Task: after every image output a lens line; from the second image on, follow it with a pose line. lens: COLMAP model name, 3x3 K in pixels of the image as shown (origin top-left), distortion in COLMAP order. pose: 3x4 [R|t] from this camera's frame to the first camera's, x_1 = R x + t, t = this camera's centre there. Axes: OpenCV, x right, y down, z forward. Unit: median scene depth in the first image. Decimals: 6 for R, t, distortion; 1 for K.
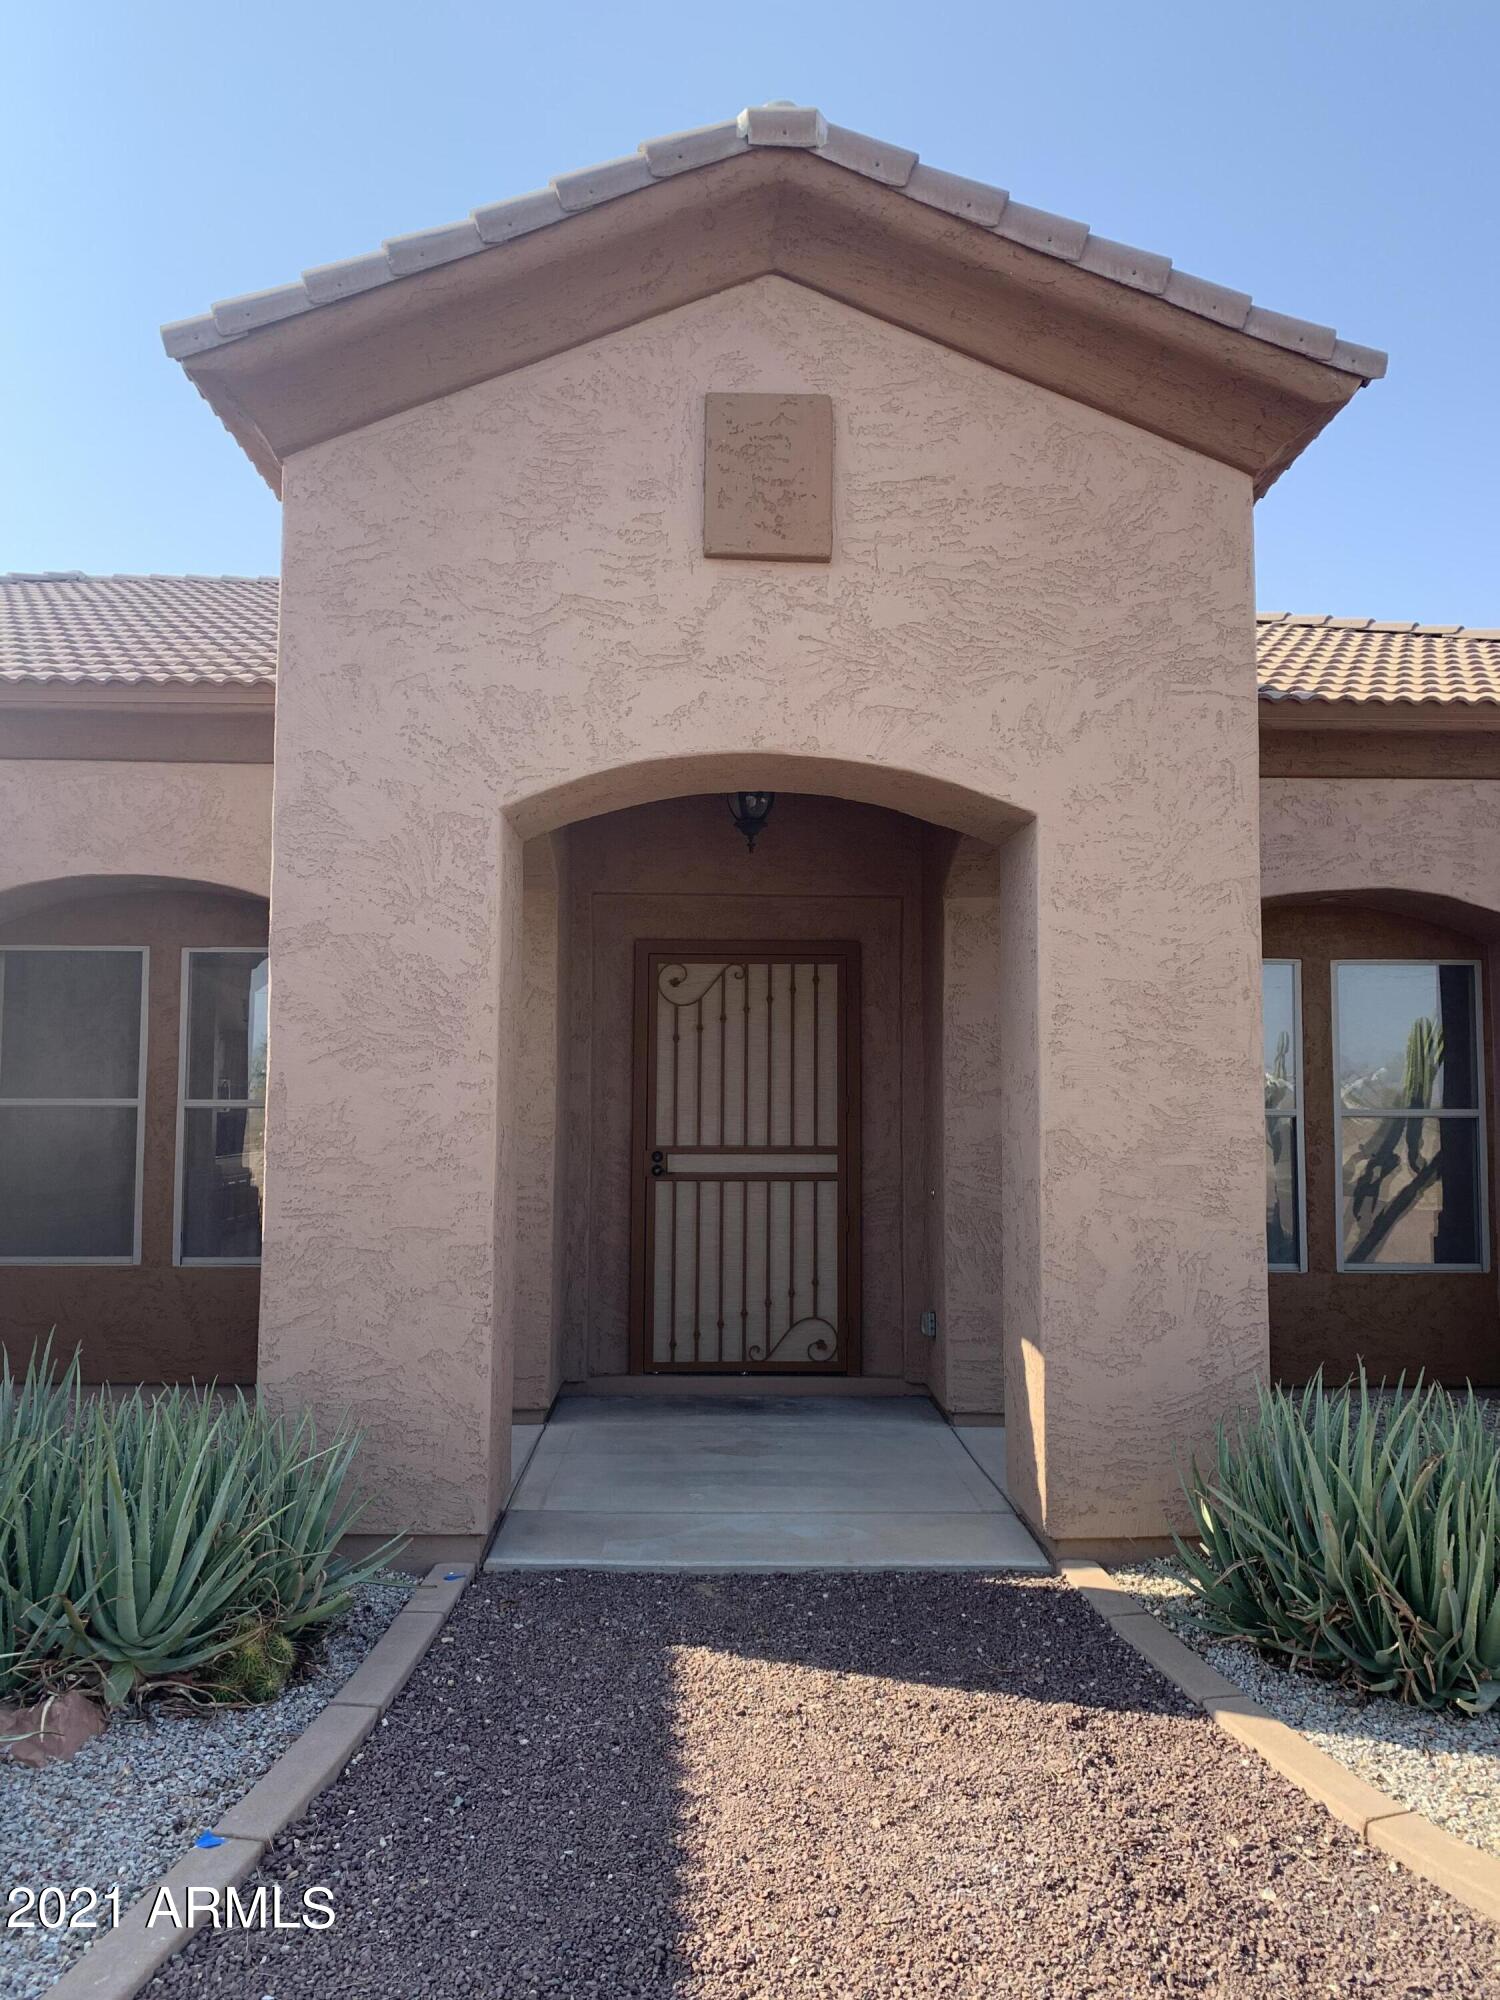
lens RADIAL K [[1519.6, 0, 750.0], [0, 1519.6, 1000.0], [0, 0, 1]] dist [0.056270, -0.103691]
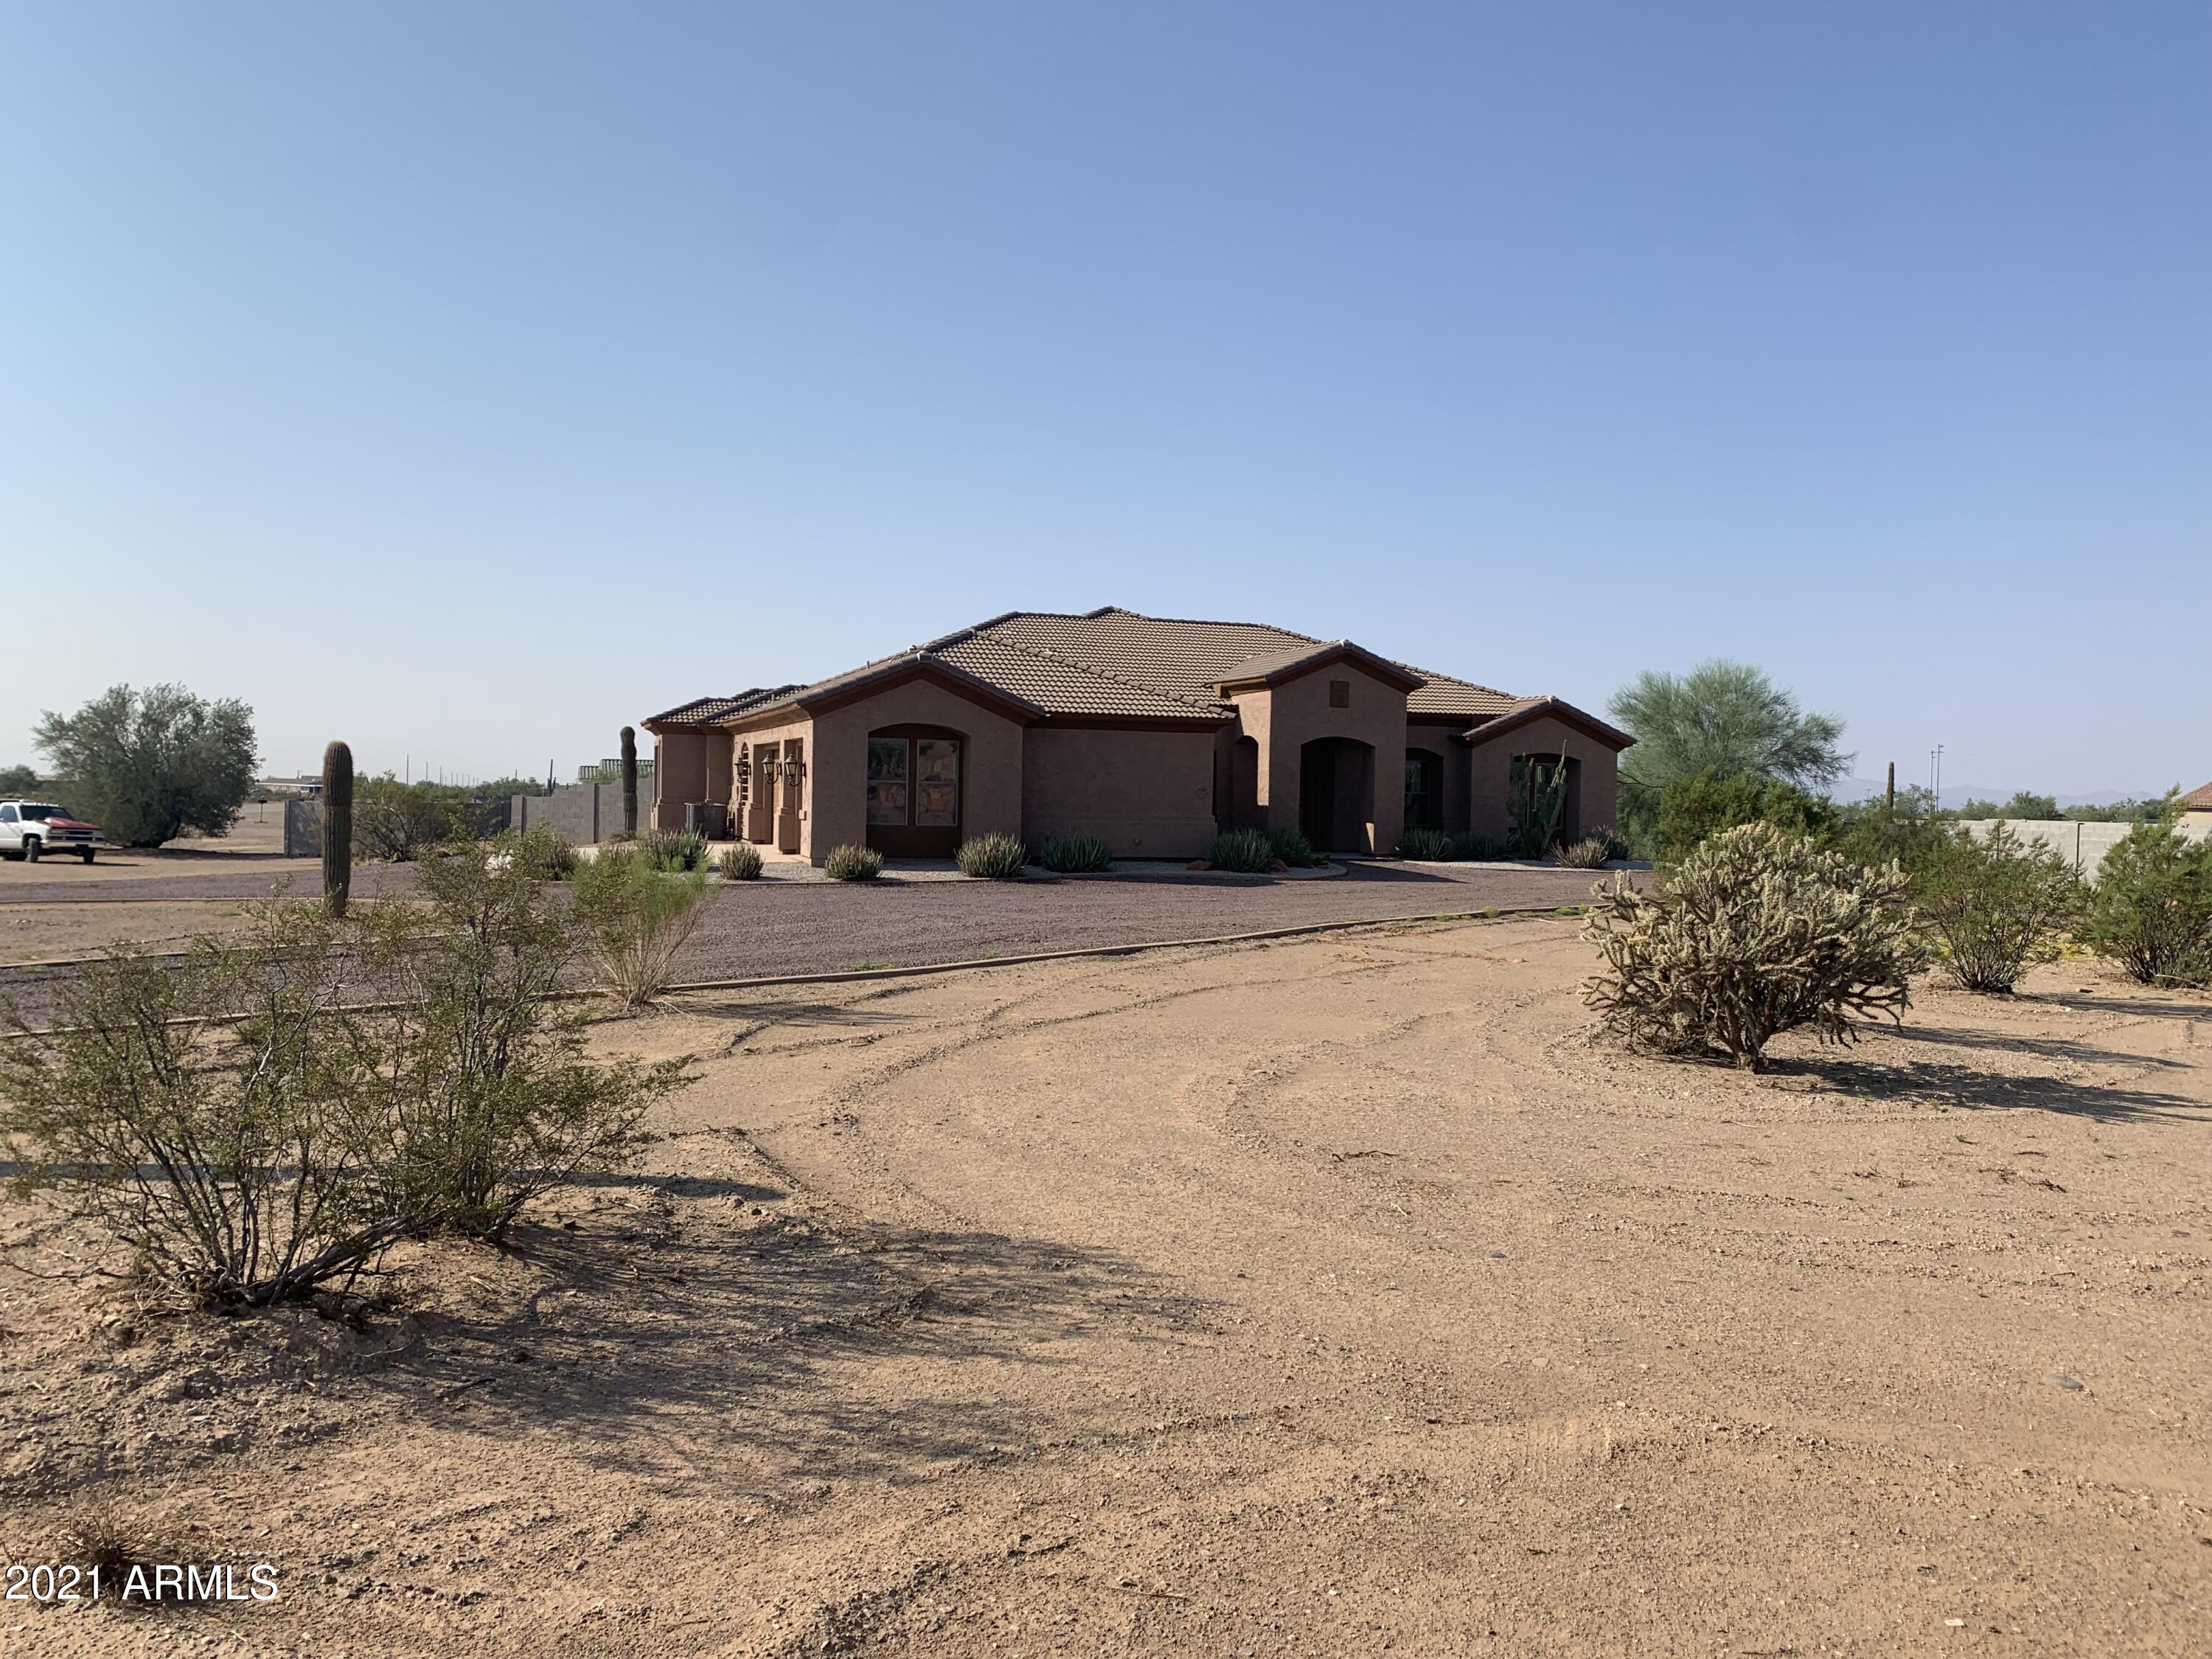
lens RADIAL K [[1680.7, 0, 1106.0], [0, 1680.7, 829.5], [0, 0, 1]] dist [0.056270, -0.103691]
pose [[0.955415, 0.009847, 0.295103, -3.023903], [-0.035570, 0.996004, 0.081924, -0.318433], [-0.293117, -0.088768, 0.951947, -5.531310]]
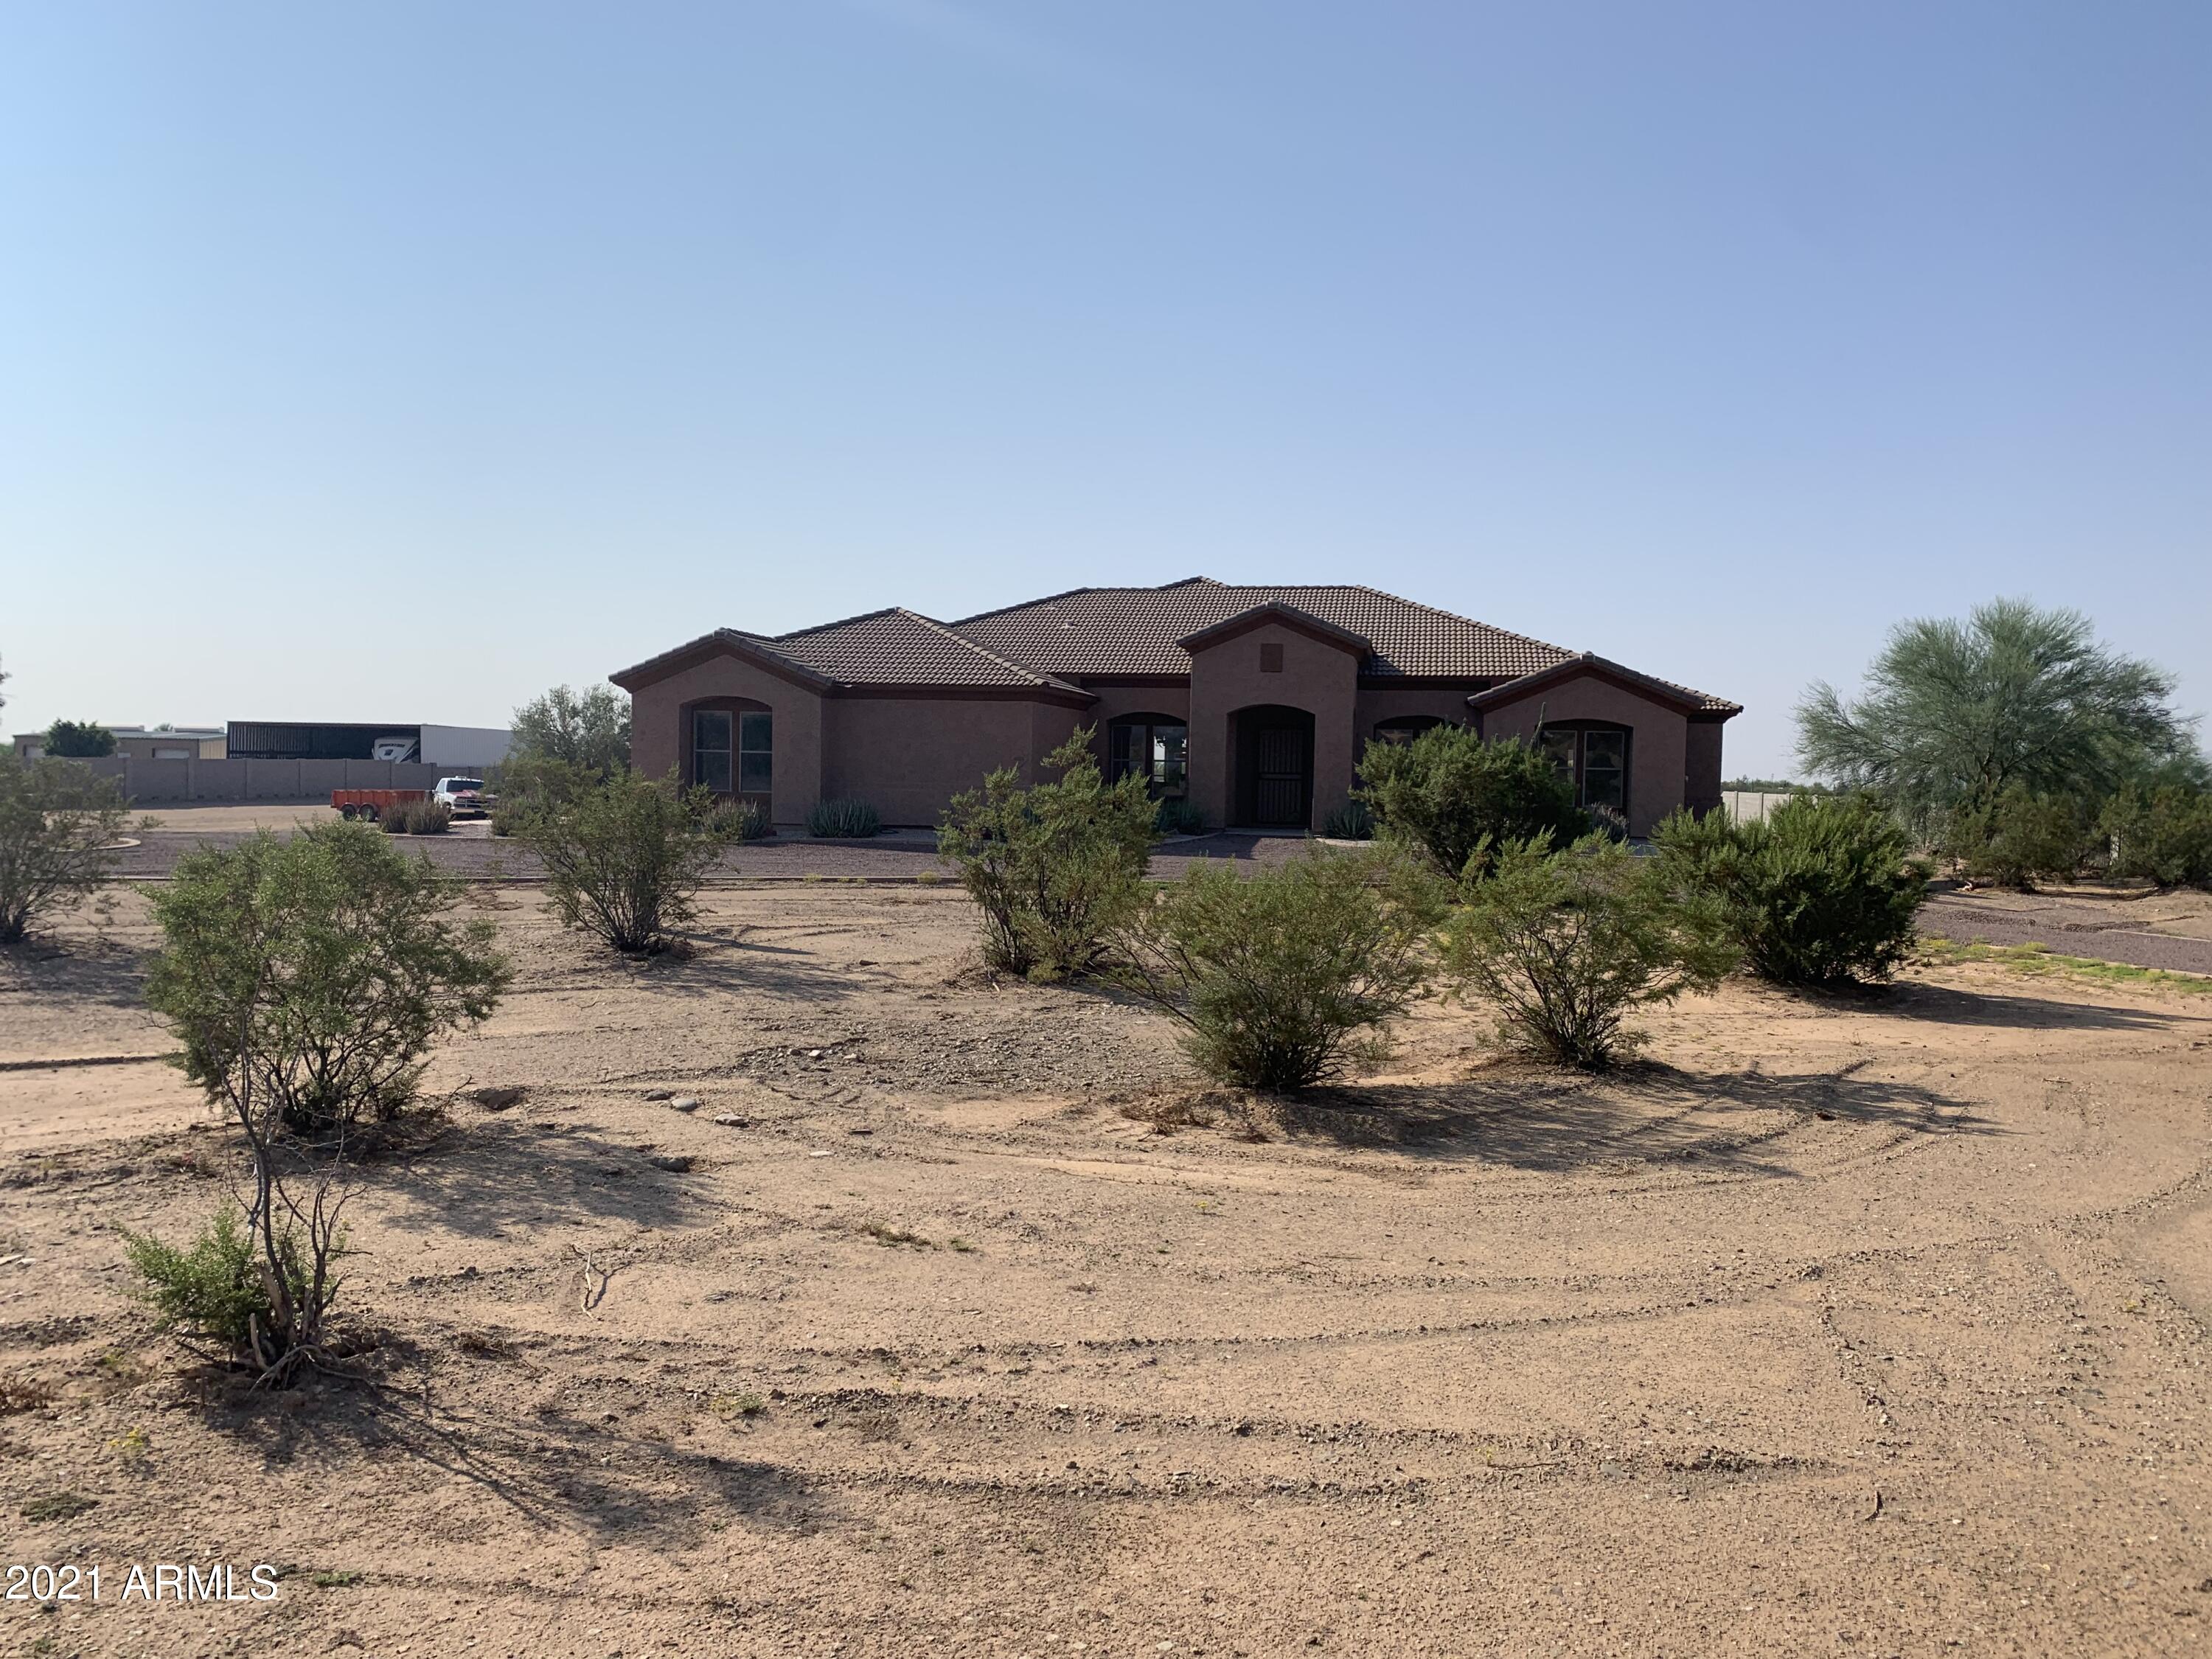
lens RADIAL K [[1680.7, 0, 1106.0], [0, 1680.7, 829.5], [0, 0, 1]] dist [0.056270, -0.103691]
pose [[0.978033, 0.023439, -0.207128, 0.760730], [-0.003447, 0.995341, 0.096361, -0.303938], [0.208422, -0.093530, 0.973557, -5.630917]]
